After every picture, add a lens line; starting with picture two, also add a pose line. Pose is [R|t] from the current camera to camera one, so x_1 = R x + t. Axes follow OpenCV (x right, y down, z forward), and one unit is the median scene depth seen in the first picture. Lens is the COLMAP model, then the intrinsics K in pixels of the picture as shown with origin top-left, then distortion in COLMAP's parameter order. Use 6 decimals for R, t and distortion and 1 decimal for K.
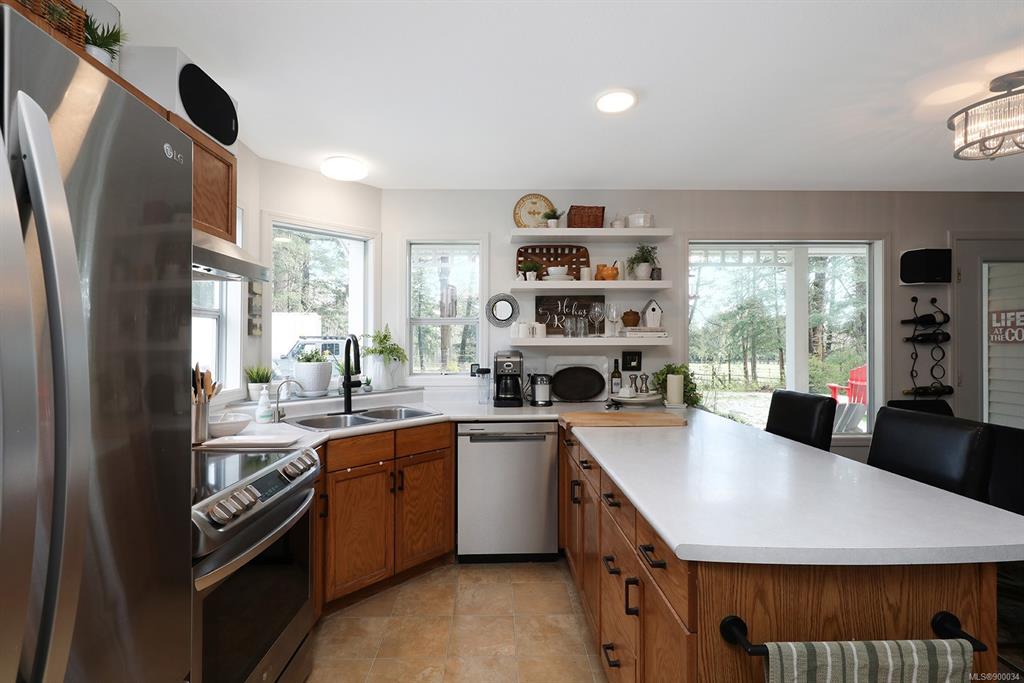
lens RADIAL K [[469.2, 0, 506.4], [0, 469.2, 346.2], [0, 0, 1]] dist [0.003153, -0.002593]
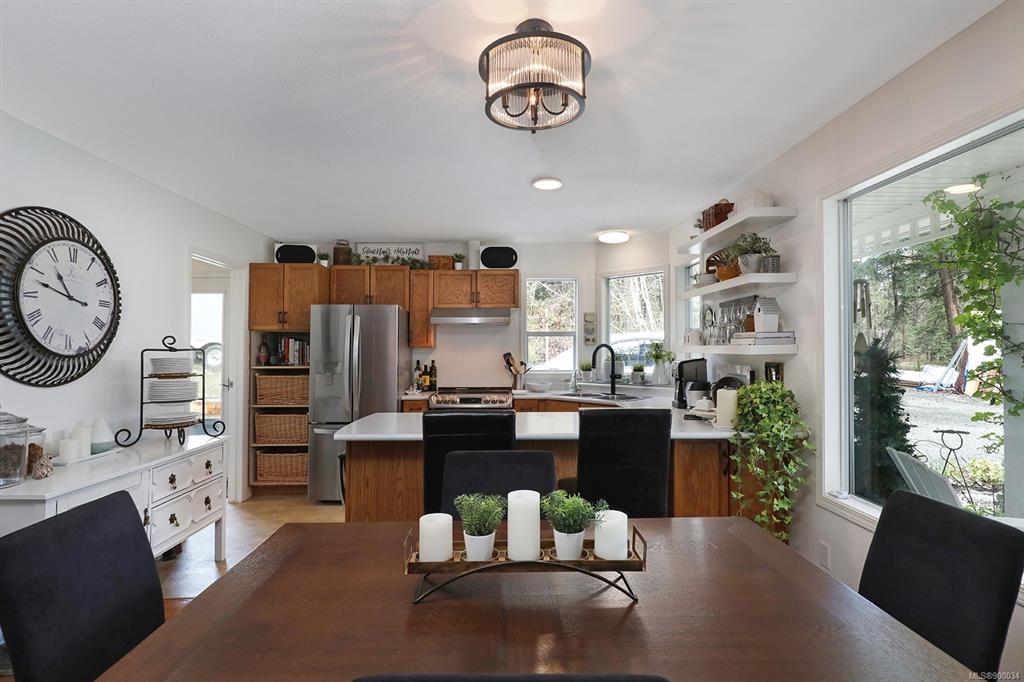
lens RADIAL K [[511.2, 0, 510.0], [0, 511.2, 336.1], [0, 0, 1]] dist [-0.001054, -0.000644]
pose [[-0.002688, -0.019054, -0.999815, 1.152082], [-0.006403, 0.999798, -0.019036, -0.014004], [0.999976, 0.006350, -0.002809, 0.570059]]
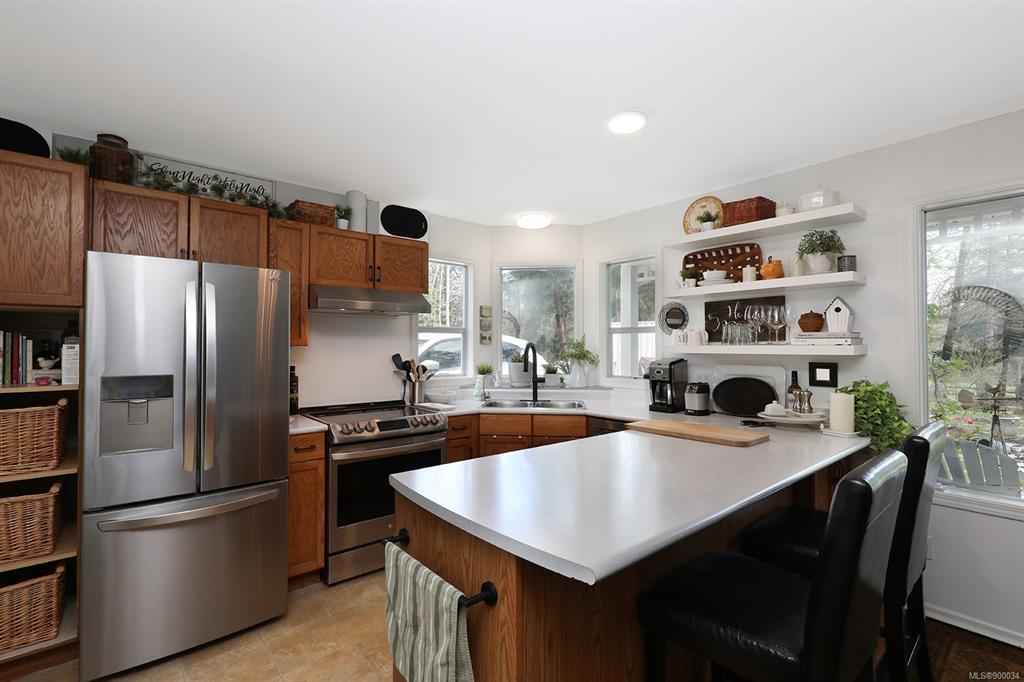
lens RADIAL K [[469.2, 0, 511.9], [0, 469.2, 343.3], [0, 0, 1]] dist [0.003153, -0.002593]
pose [[0.628989, -0.001215, -0.777413, 0.571290], [-0.010952, 0.999886, -0.010424, -0.008285], [0.777337, 0.015071, 0.628904, 0.086682]]
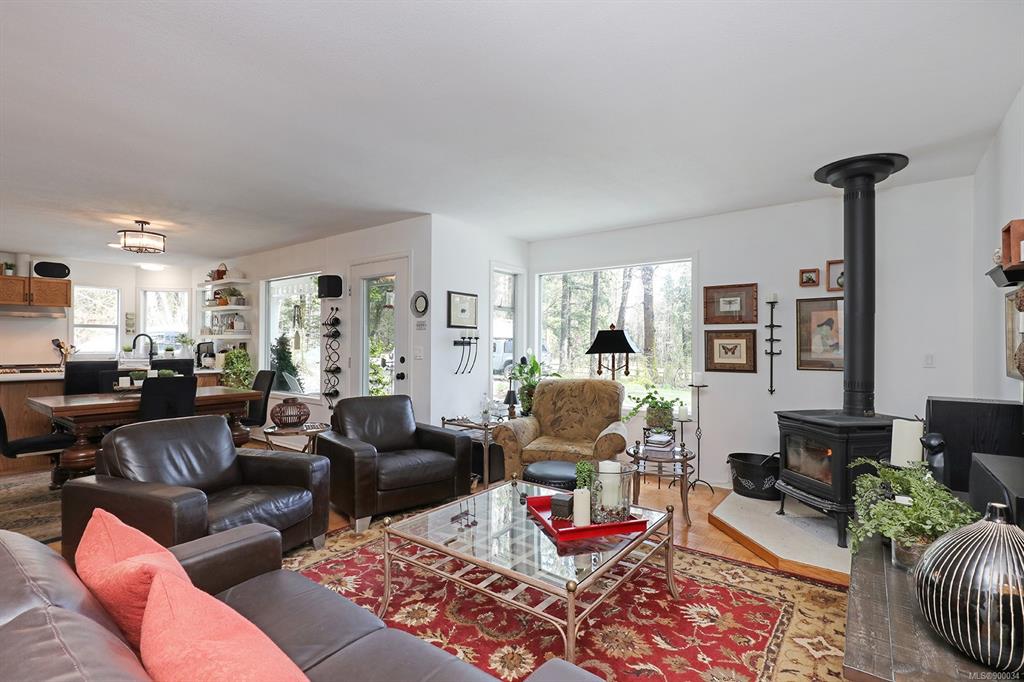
lens RADIAL K [[489.8, 0, 517.9], [0, 489.8, 343.1], [0, 0, 1]] dist [-0.000273, -0.001035]
pose [[0.782150, 0.005942, -0.623062, 2.394511], [-0.013181, 0.999889, -0.007011, 0.013951], [0.622951, 0.013696, 0.782141, 0.156530]]
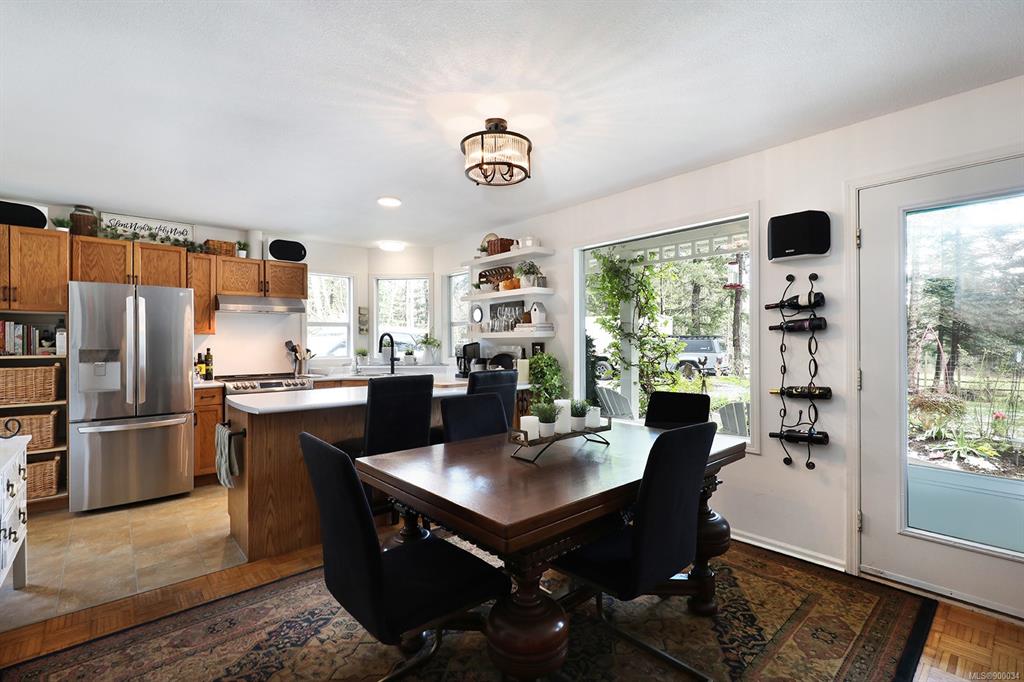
lens RADIAL K [[469.2, 0, 510.9], [0, 469.2, 344.5], [0, 0, 1]] dist [0.003153, -0.002593]
pose [[0.642406, 0.002697, -0.766359, 1.227728], [-0.004222, 0.999991, -0.000020, 0.016601], [0.766352, 0.003248, 0.642412, 0.123910]]
